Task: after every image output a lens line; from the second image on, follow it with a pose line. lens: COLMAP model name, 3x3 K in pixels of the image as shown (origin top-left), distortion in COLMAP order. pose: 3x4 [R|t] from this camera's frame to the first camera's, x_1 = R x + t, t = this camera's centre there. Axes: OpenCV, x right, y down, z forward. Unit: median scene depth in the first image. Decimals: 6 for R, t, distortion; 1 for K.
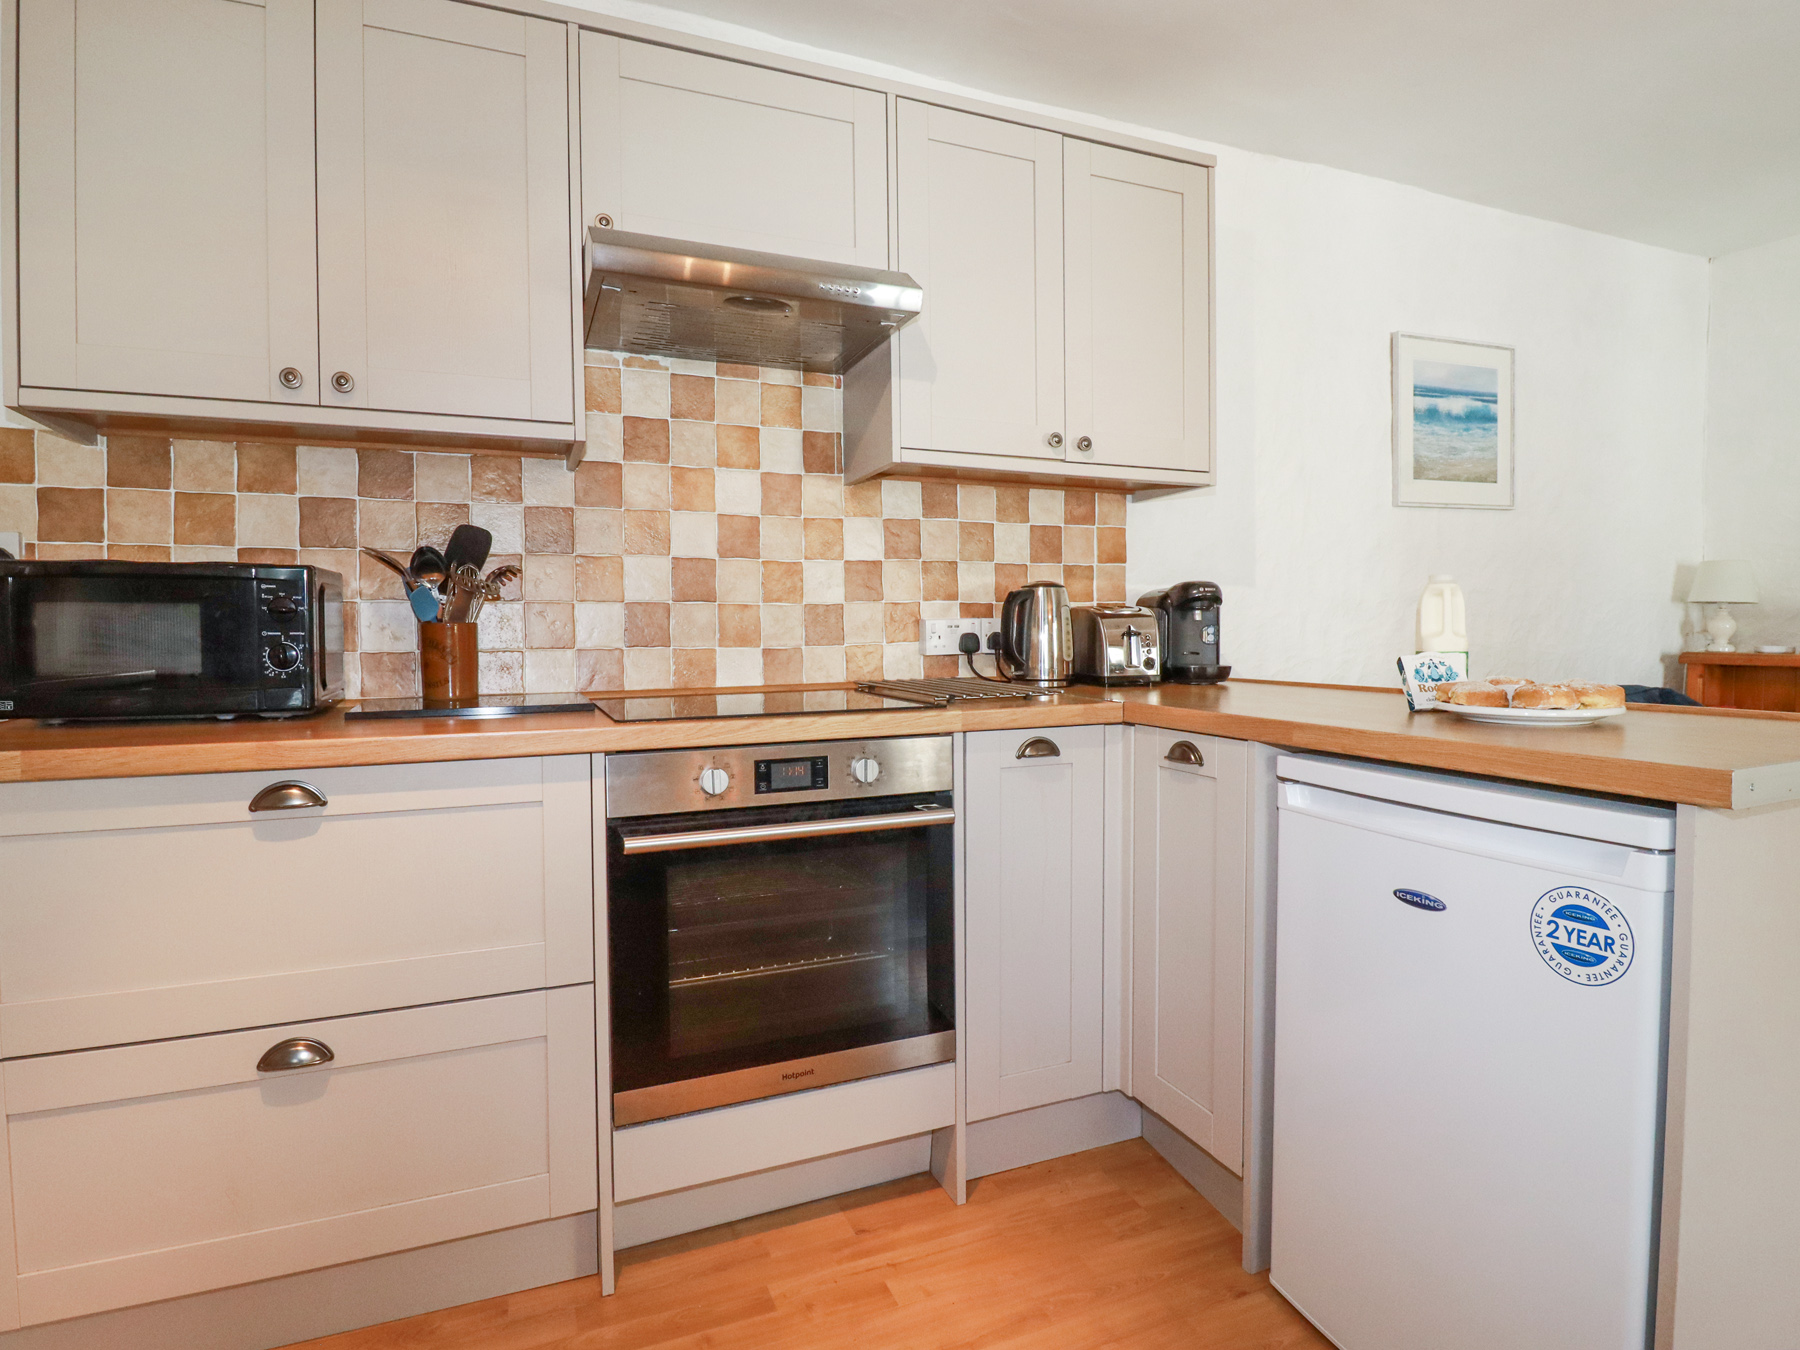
lens RADIAL K [[948.7, 0, 900.4], [0, 948.7, 663.8], [0, 0, 1]] dist [-0.003261, -0.011908]
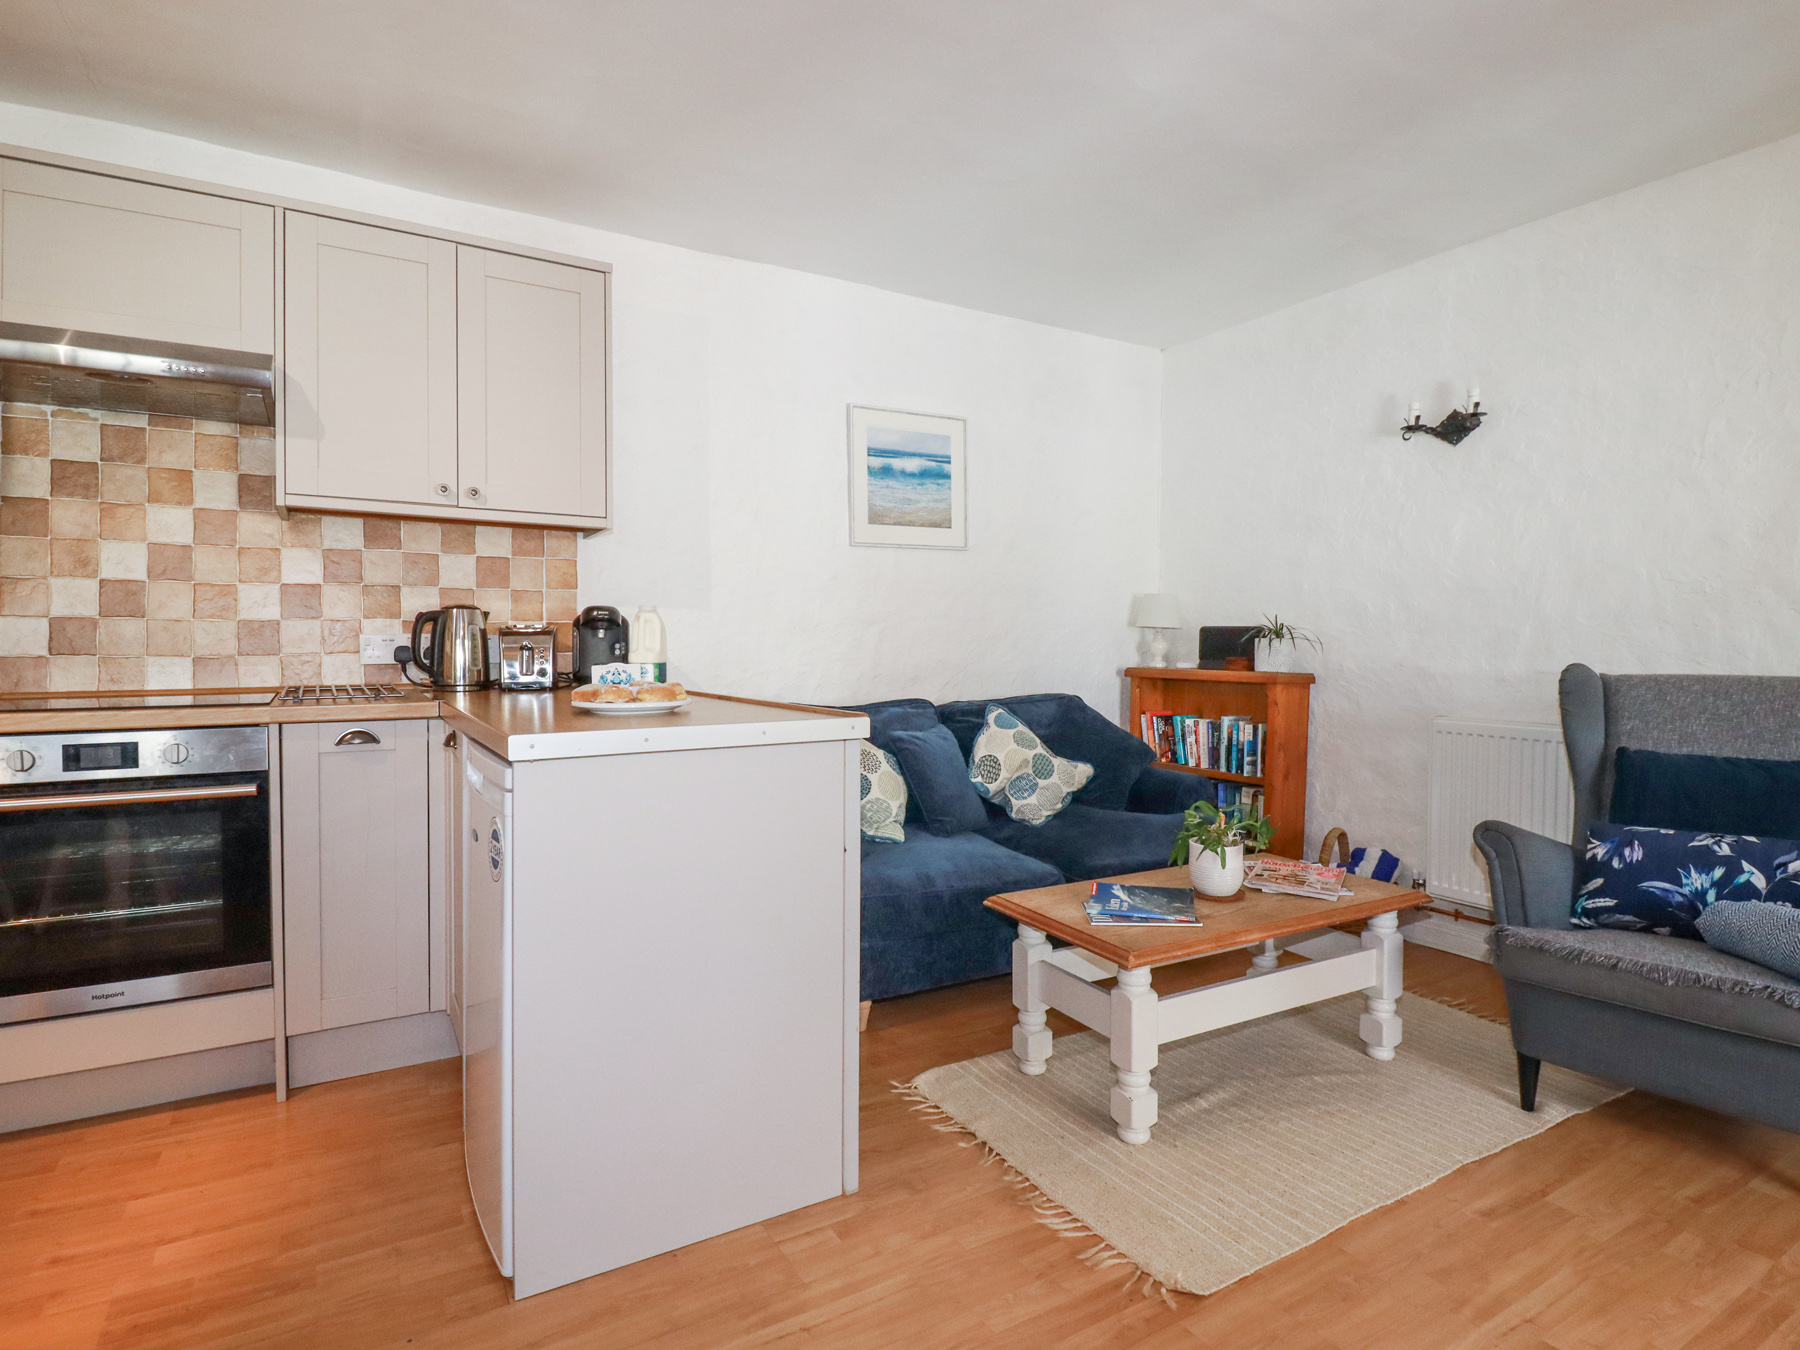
lens RADIAL K [[948.7, 0, 899.1], [0, 948.7, 664.1], [0, 0, 1]] dist [-0.003261, -0.011908]
pose [[0.988442, 0.007342, 0.151424, 0.534445], [-0.005140, 0.999875, -0.014929, 0.005174], [-0.151515, 0.013978, 0.988356, -0.286198]]
